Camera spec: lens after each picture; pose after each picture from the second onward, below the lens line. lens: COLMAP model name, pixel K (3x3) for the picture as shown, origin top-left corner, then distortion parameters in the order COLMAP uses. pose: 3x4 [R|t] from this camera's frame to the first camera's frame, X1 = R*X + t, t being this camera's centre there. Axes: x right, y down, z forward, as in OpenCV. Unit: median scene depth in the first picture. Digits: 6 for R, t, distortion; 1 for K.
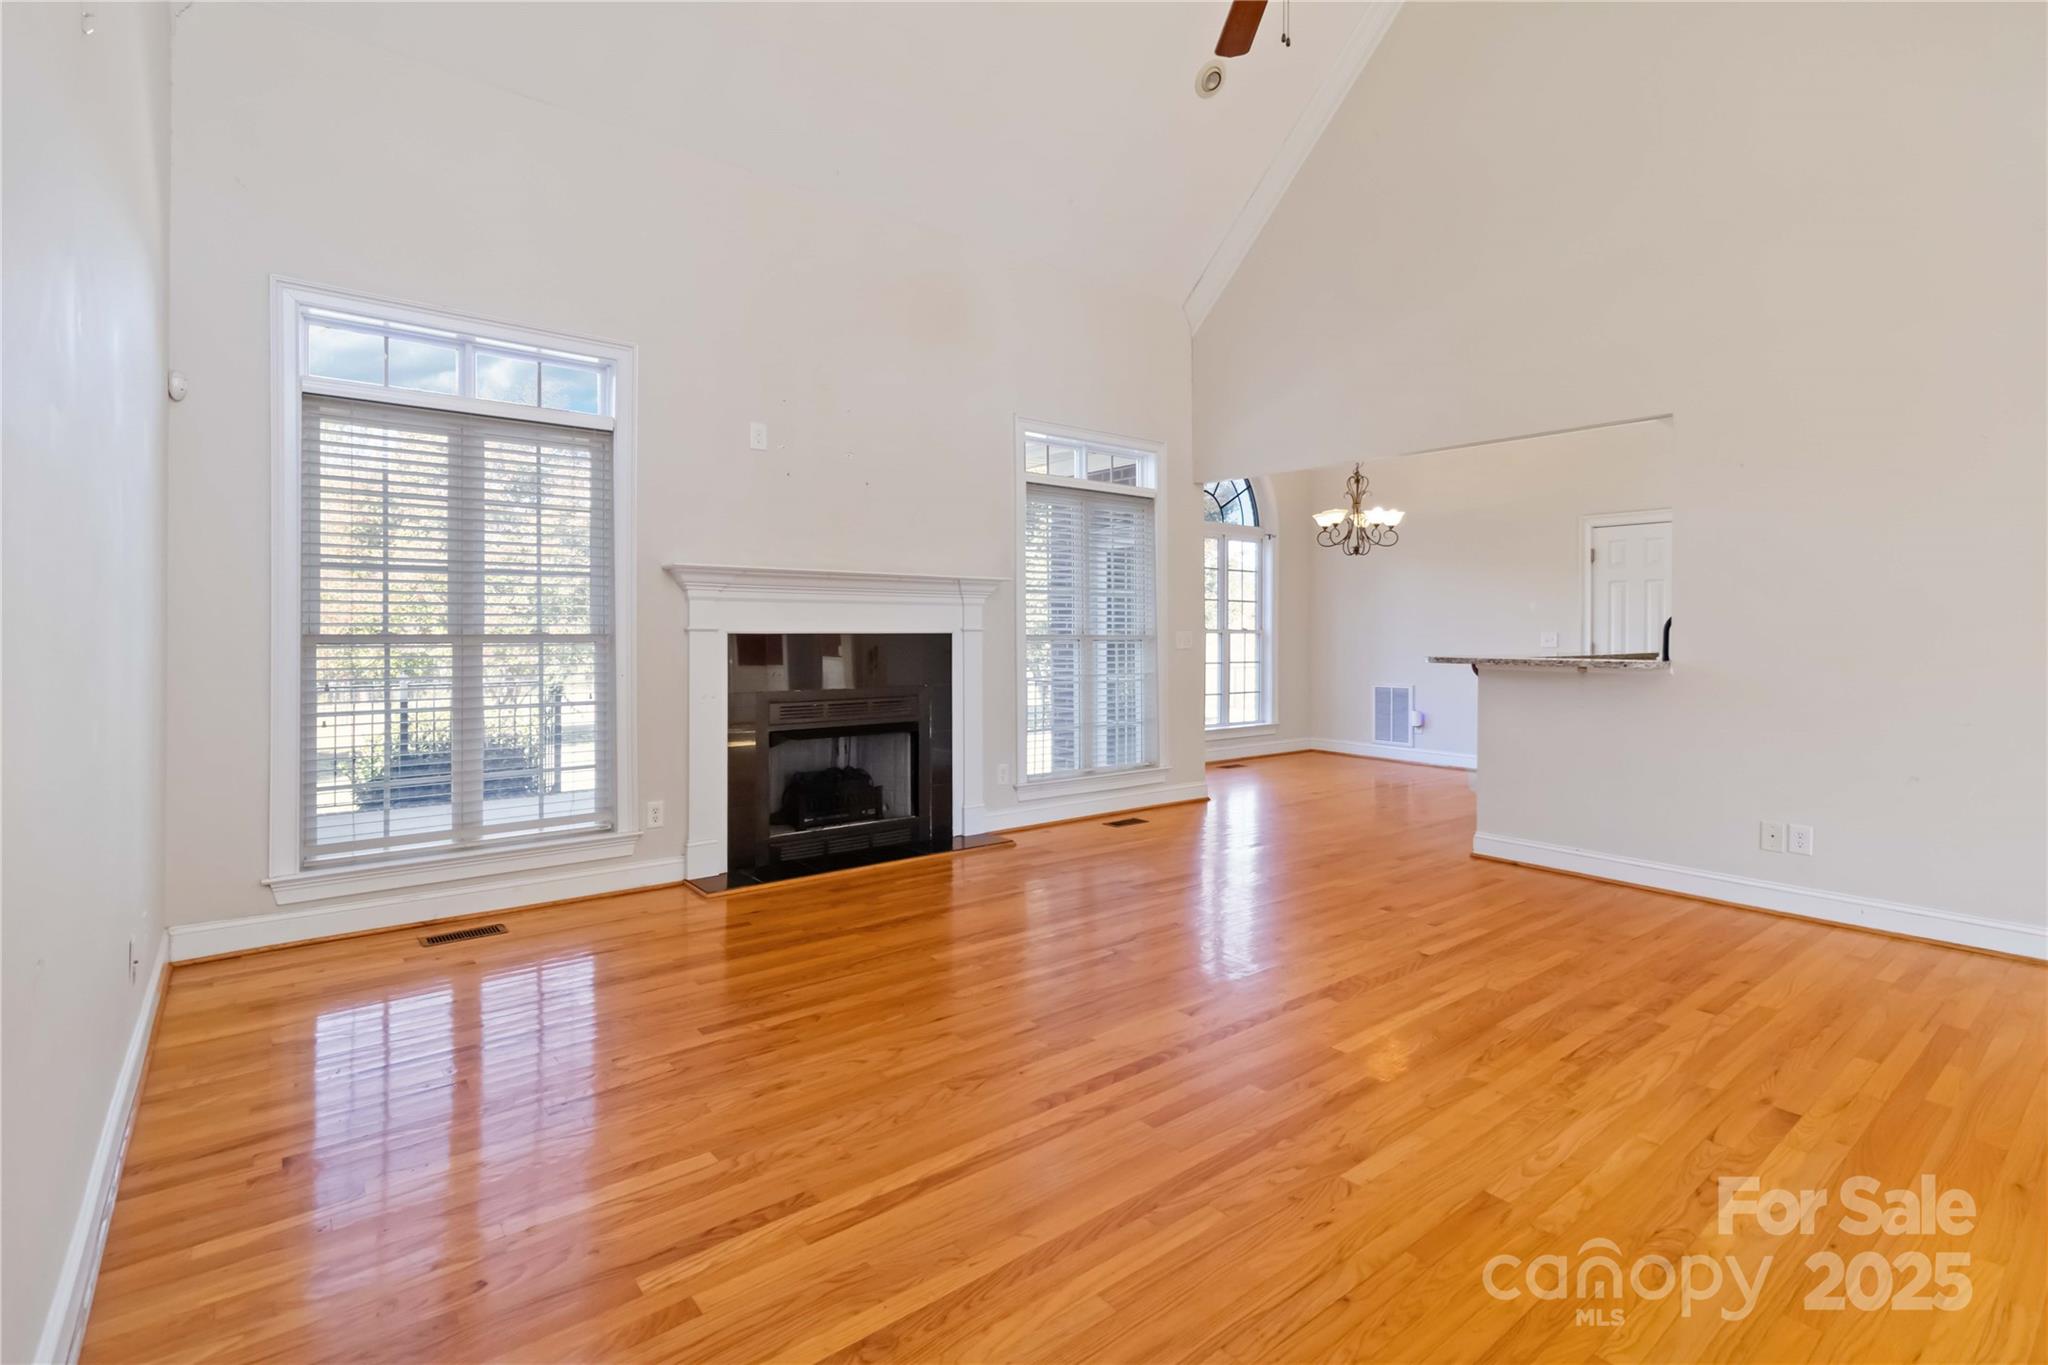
lens RADIAL K [[952.5, 0, 1029.3], [0, 952.5, 622.9], [0, 0, 1]] dist [0.000569, -0.000132]
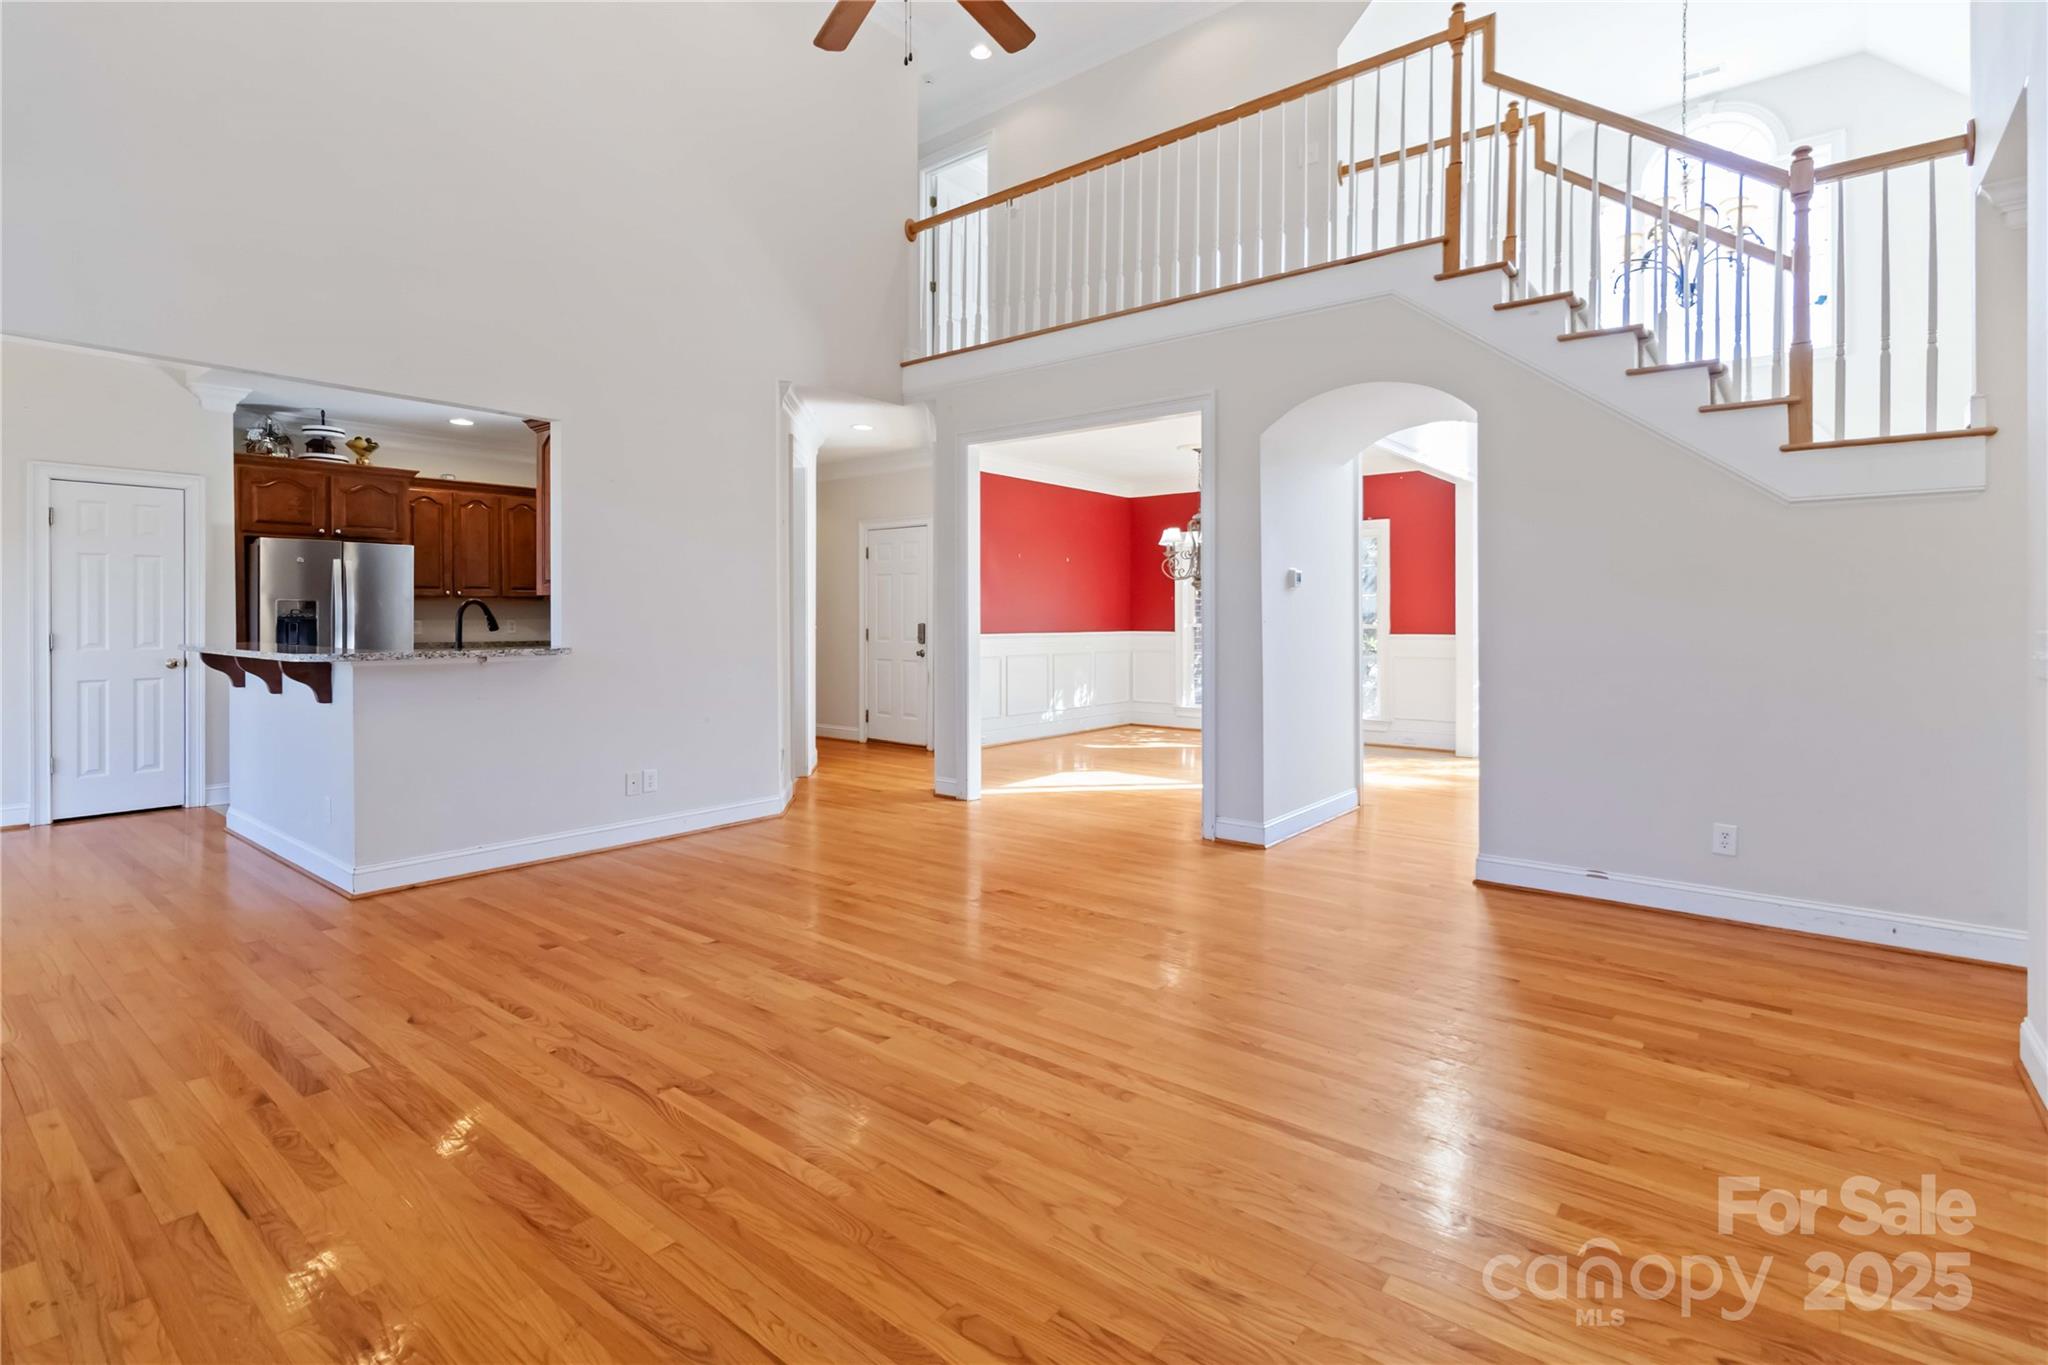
lens RADIAL K [[963.8, 0, 1021.0], [0, 963.8, 616.8], [0, 0, 1]] dist [0.000933, -0.000508]
pose [[-0.206810, -0.005507, 0.978366, -0.667925], [-0.006813, 0.999968, 0.004189, -0.000699], [-0.978357, -0.005799, -0.206841, 0.929739]]
